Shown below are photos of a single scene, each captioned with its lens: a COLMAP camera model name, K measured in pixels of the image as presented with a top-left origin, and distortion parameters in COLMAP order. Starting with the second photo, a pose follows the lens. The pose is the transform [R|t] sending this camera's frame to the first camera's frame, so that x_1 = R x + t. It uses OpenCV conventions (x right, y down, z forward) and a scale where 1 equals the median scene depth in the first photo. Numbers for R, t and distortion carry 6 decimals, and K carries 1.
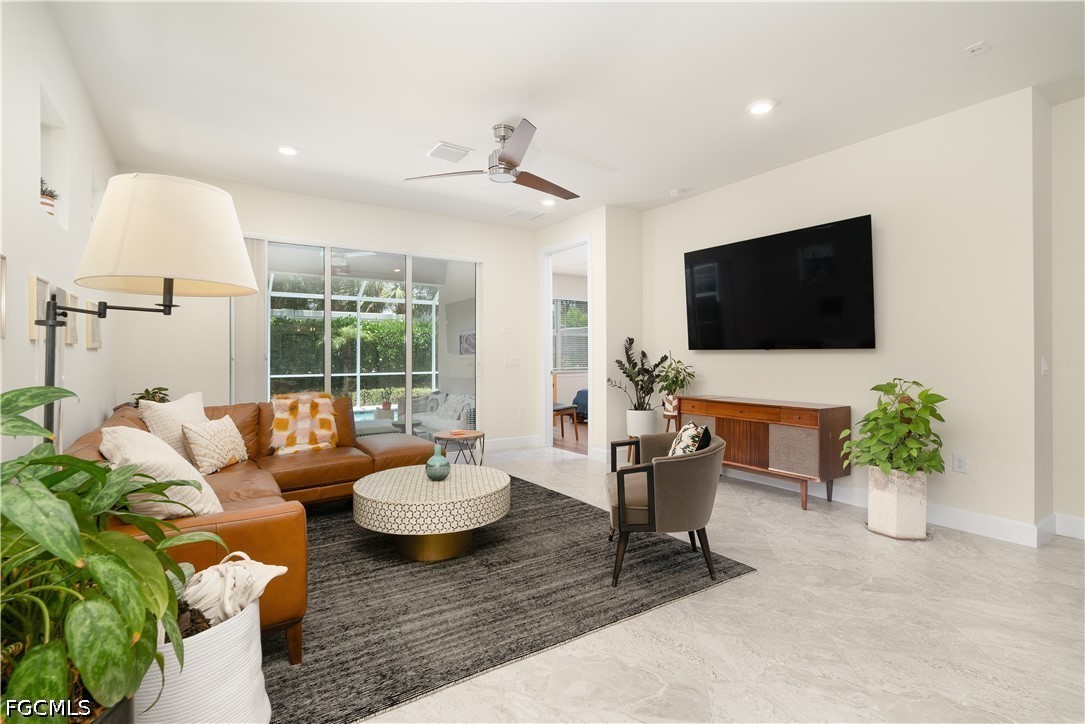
lens RADIAL K [[505.2, 0, 538.6], [0, 505.2, 355.0], [0, 0, 1]] dist [-0.002772, -0.000306]
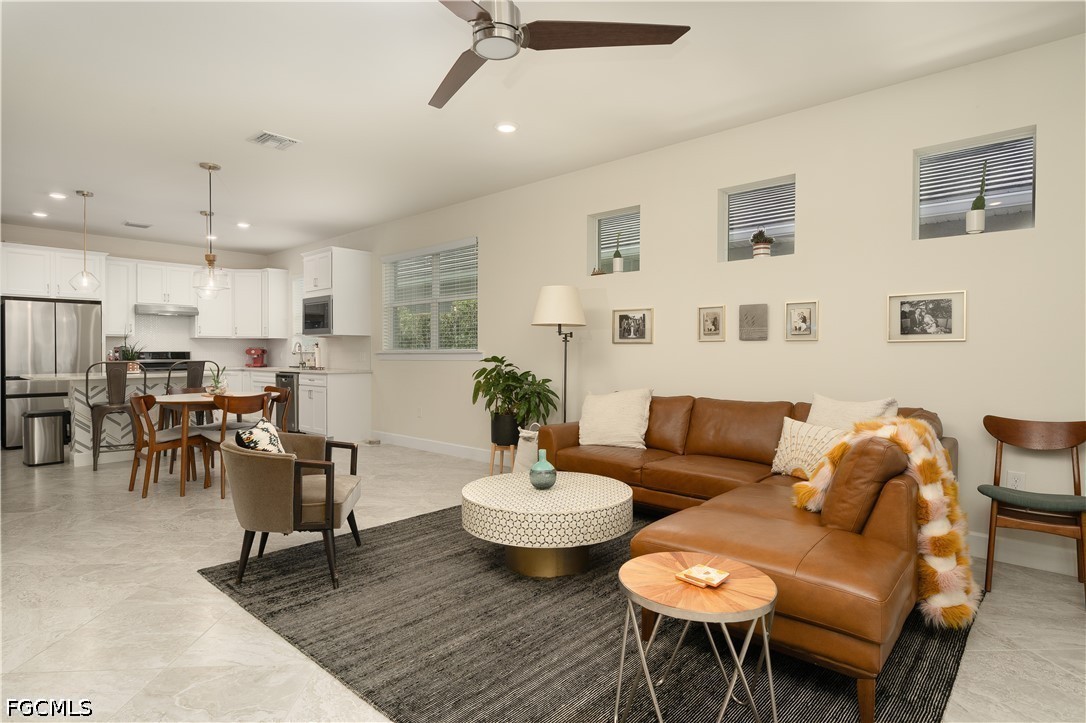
lens RADIAL K [[580.3, 0, 543.0], [0, 580.3, 361.5], [0, 0, 1]] dist [0.002581, 0.000296]
pose [[-0.968586, 0.004343, -0.248641, 0.052407], [0.001284, 0.999921, 0.012466, 0.007349], [0.248676, 0.011755, -0.968515, 1.870834]]
